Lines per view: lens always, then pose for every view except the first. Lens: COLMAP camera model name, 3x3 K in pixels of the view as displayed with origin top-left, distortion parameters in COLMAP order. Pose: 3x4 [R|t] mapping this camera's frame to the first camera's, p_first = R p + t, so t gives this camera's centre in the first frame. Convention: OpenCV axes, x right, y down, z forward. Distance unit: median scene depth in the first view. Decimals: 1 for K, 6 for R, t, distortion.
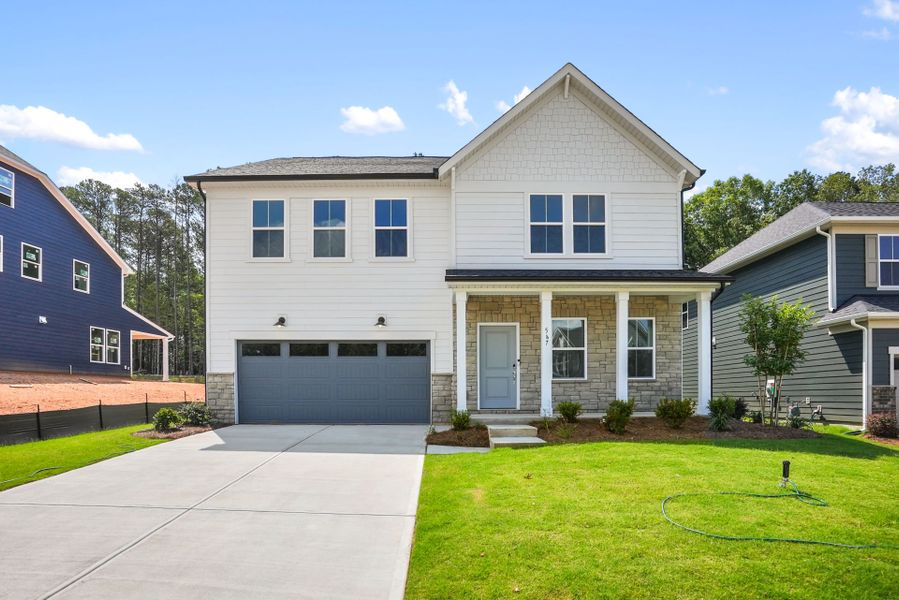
lens RADIAL K [[468.7, 0, 444.2], [0, 468.7, 398.0], [0, 0, 1]] dist [-0.045071, 0.008929]
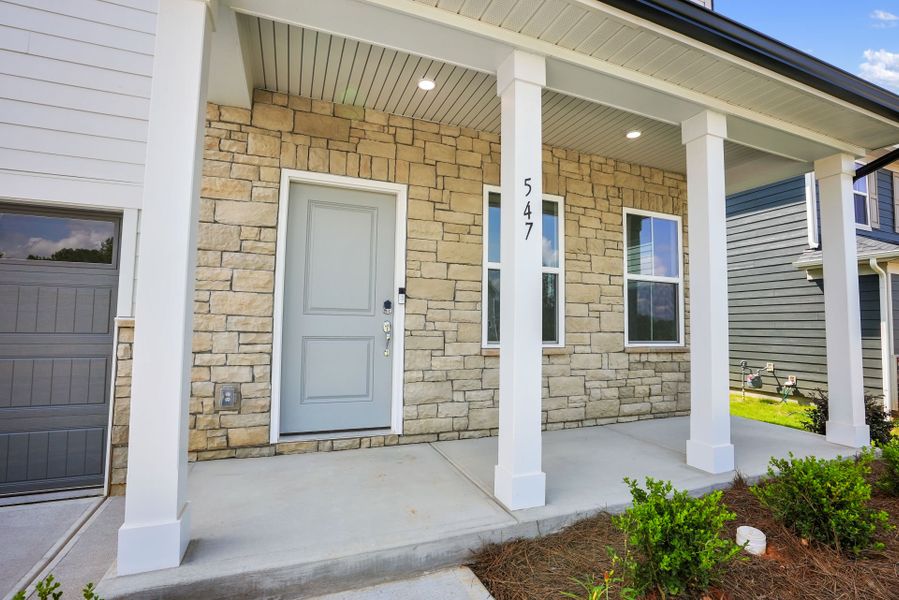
lens RADIAL K [[412.9, 0, 435.9], [0, 412.9, 305.0], [0, 0, 1]] dist [-0.062578, -0.000061]
pose [[0.936417, 0.043134, 0.348227, 0.074884], [-0.023194, 0.997854, -0.061229, -0.050562], [-0.350121, 0.049259, 0.935408, 0.690465]]
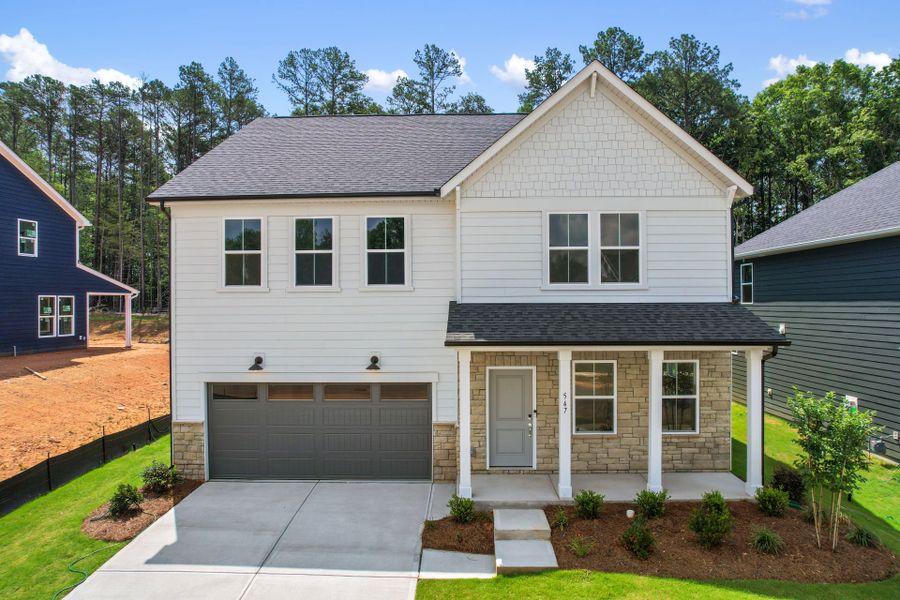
lens RADIAL K [[571.0, 0, 450.0], [0, 571.0, 300.0], [0, 0, 1]] dist [-0.025257, 0.003729]
pose [[0.999549, 0.000047, -0.030027, 0.035164], [-0.000450, 0.999910, -0.013431, -0.263160], [0.030024, 0.013438, 0.999459, -0.040460]]
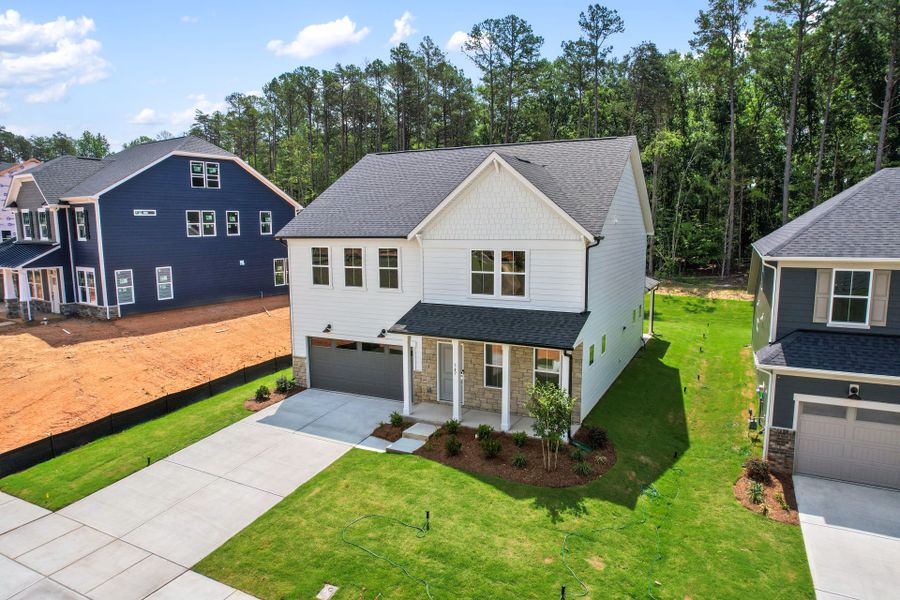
lens RADIAL K [[571.0, 0, 450.0], [0, 571.0, 300.0], [0, 0, 1]] dist [-0.025257, 0.003729]
pose [[0.890170, 0.058358, -0.451877, 0.865388], [0.002592, 0.991099, 0.133102, -0.506310], [0.455622, -0.119654, 0.882095, -0.485908]]
